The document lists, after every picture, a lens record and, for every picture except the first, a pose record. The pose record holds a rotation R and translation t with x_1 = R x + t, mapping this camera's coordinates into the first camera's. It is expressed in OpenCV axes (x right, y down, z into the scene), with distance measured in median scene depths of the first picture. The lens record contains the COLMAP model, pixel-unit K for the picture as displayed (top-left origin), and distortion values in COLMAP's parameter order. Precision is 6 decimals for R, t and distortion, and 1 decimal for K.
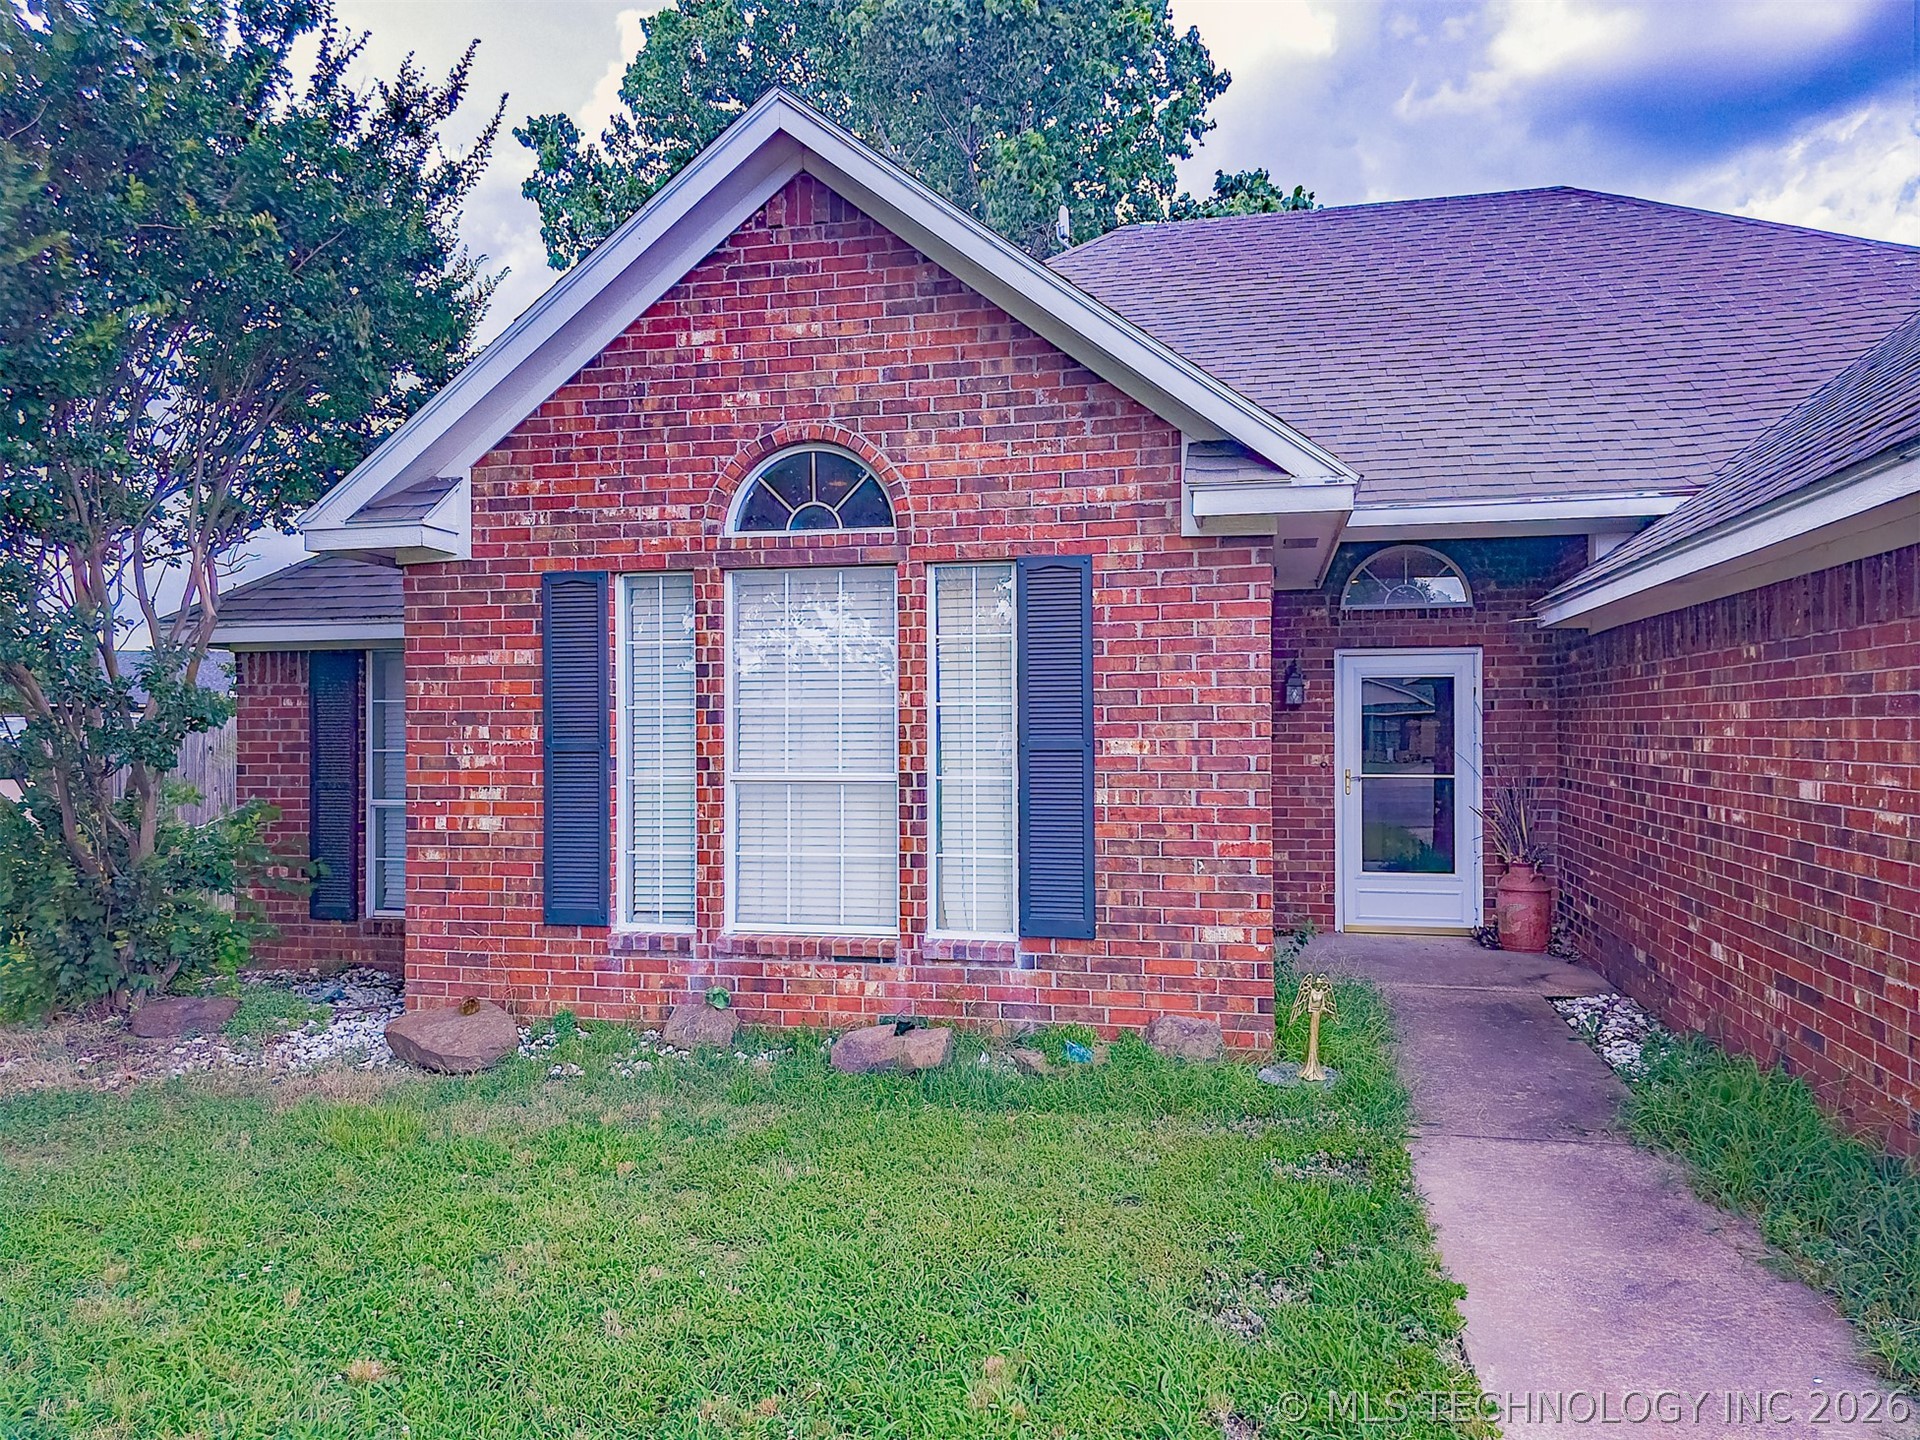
lens RADIAL K [[1311.7, 0, 960.7], [0, 1311.7, 713.4], [0, 0, 1]] dist [0.060131, -0.061443]
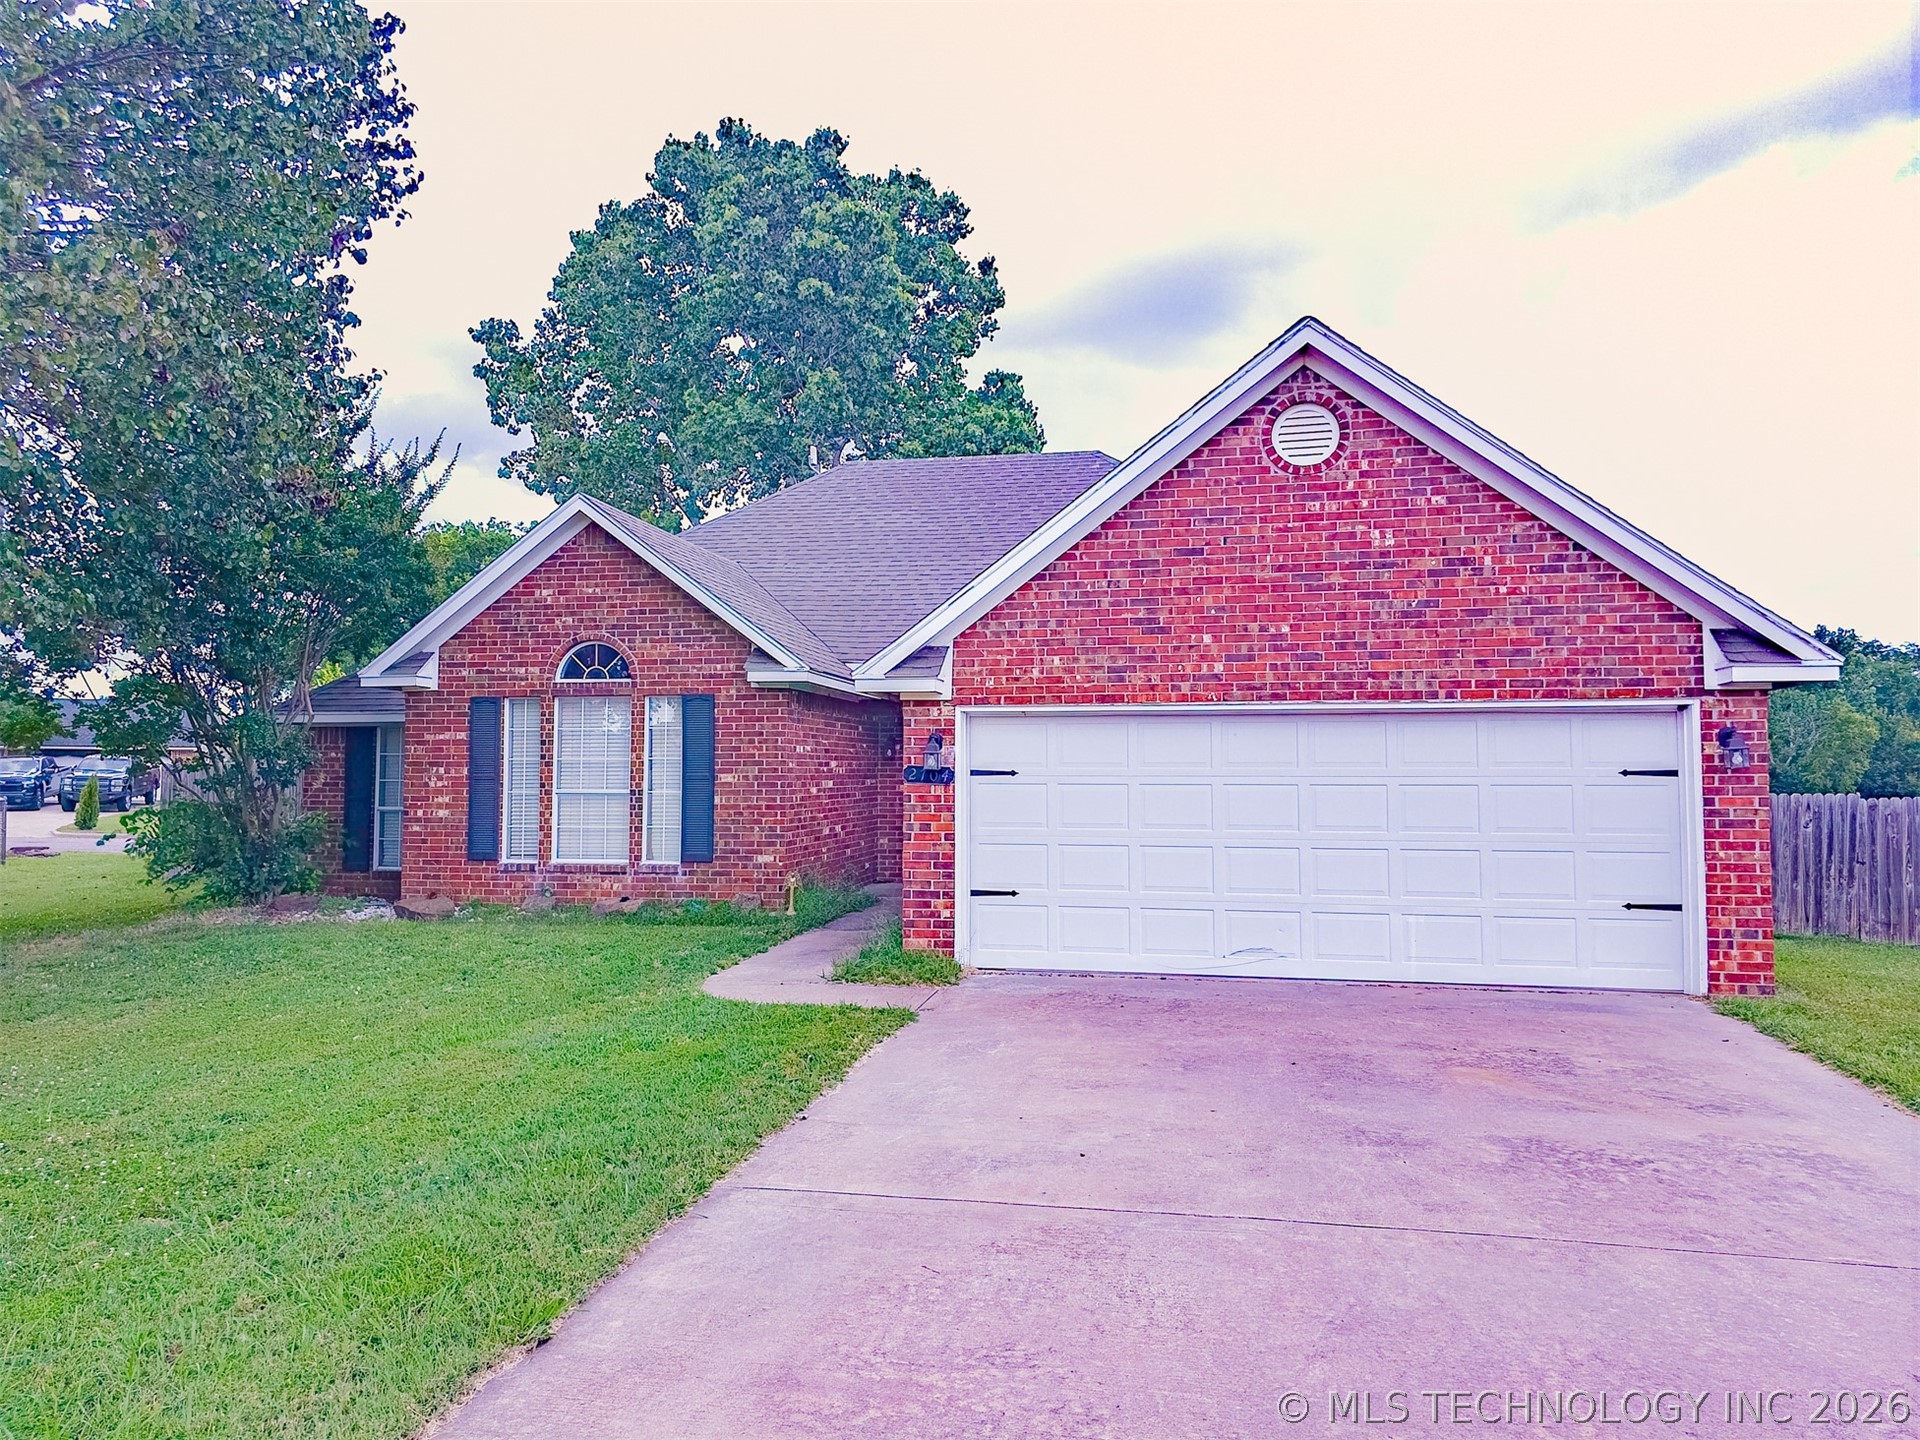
lens RADIAL K [[1311.7, 0, 958.5], [0, 1311.7, 705.5], [0, 0, 1]] dist [0.060131, -0.061443]
pose [[0.999378, 0.008554, 0.034213, 0.418543], [-0.007172, 0.999161, -0.040330, -0.010907], [-0.034529, 0.040060, 0.998600, -1.221097]]
